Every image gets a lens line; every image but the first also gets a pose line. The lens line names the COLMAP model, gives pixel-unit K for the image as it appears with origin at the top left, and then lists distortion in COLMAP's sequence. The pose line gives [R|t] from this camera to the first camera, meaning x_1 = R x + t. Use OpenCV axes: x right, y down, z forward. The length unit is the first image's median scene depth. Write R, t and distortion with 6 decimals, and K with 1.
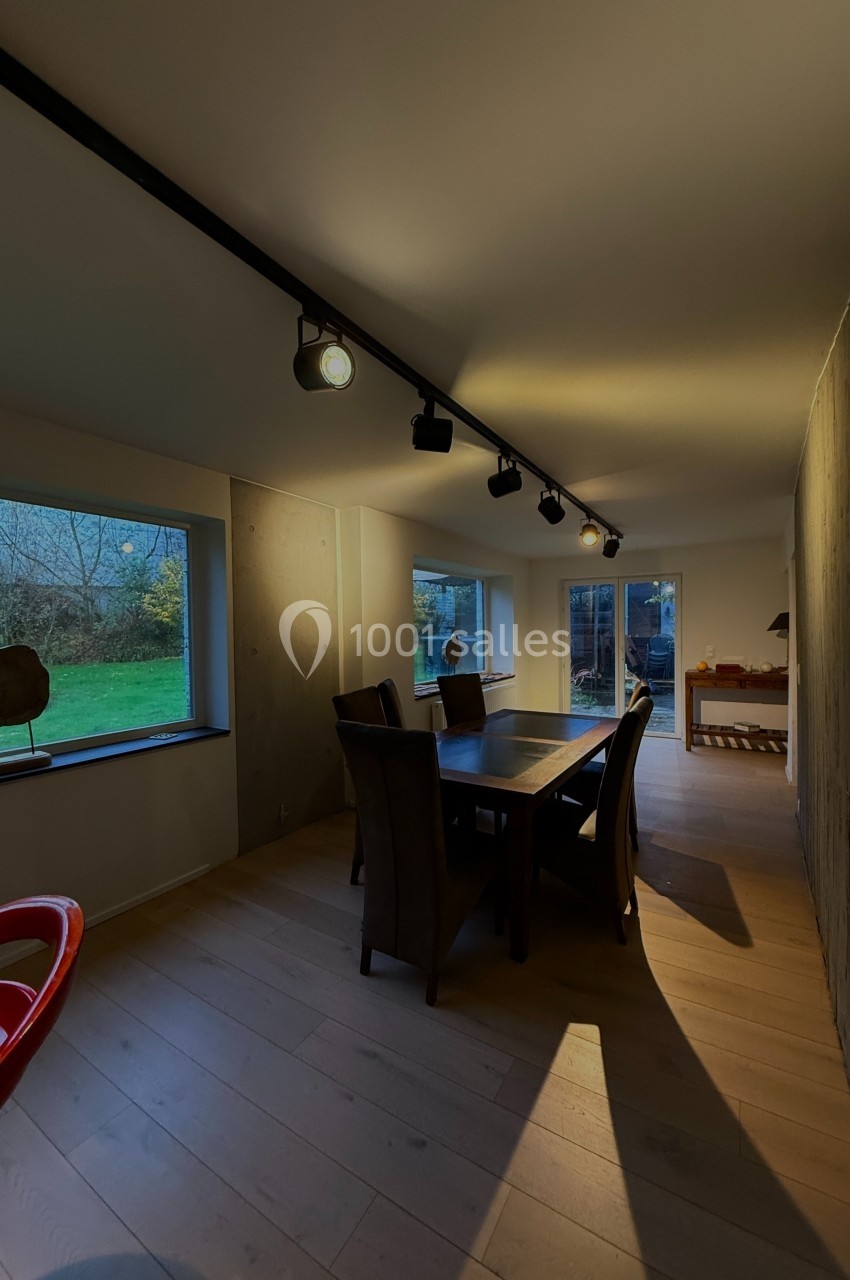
lens RADIAL K [[504.1, 0, 425.0], [0, 504.1, 640.0], [0, 0, 1]] dist [0.000510, 0.000036]
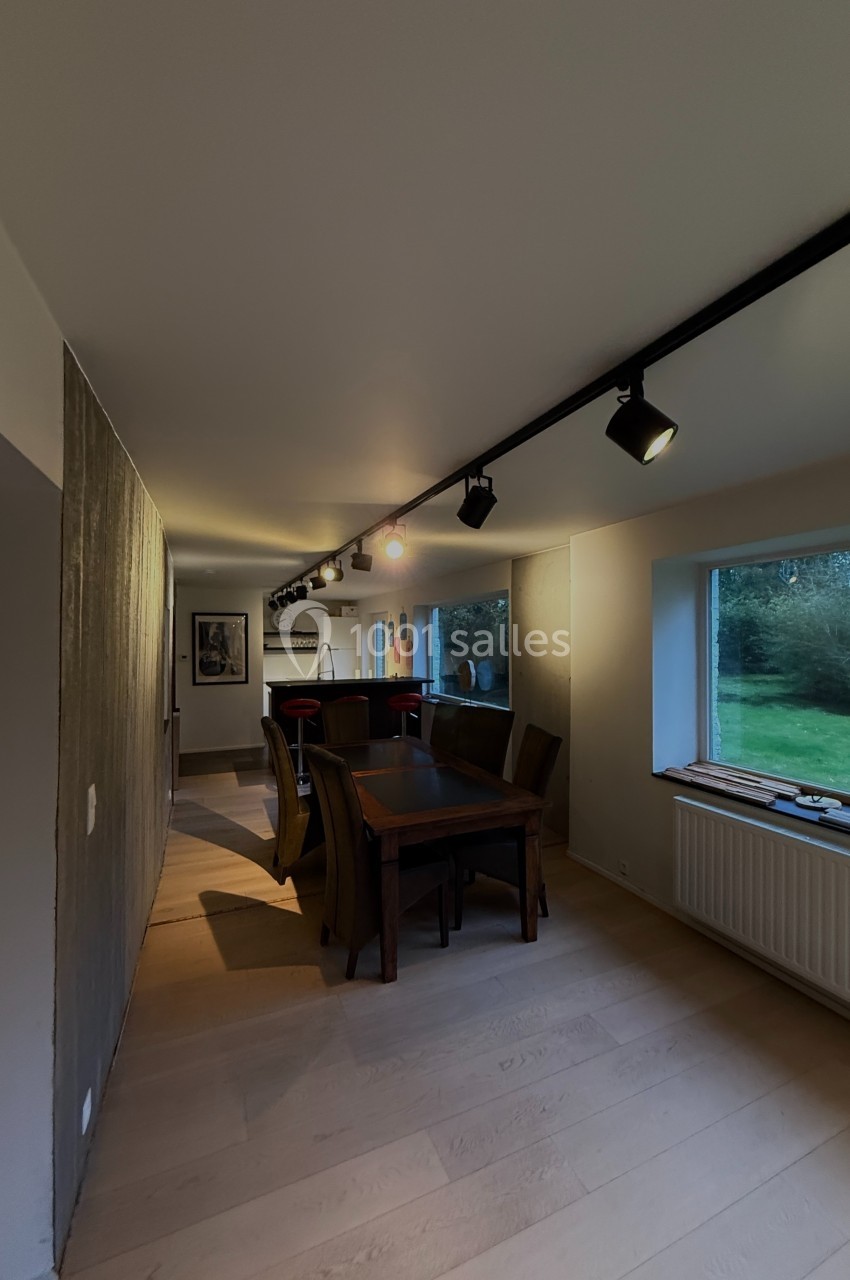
lens RADIAL K [[504.1, 0, 425.0], [0, 504.1, 640.0], [0, 0, 1]] dist [0.000510, 0.000036]
pose [[-0.566249, 0.005568, -0.824215, 1.270457], [-0.011794, 0.999820, 0.014857, -0.118243], [0.824150, 0.018133, -0.566082, 2.019900]]
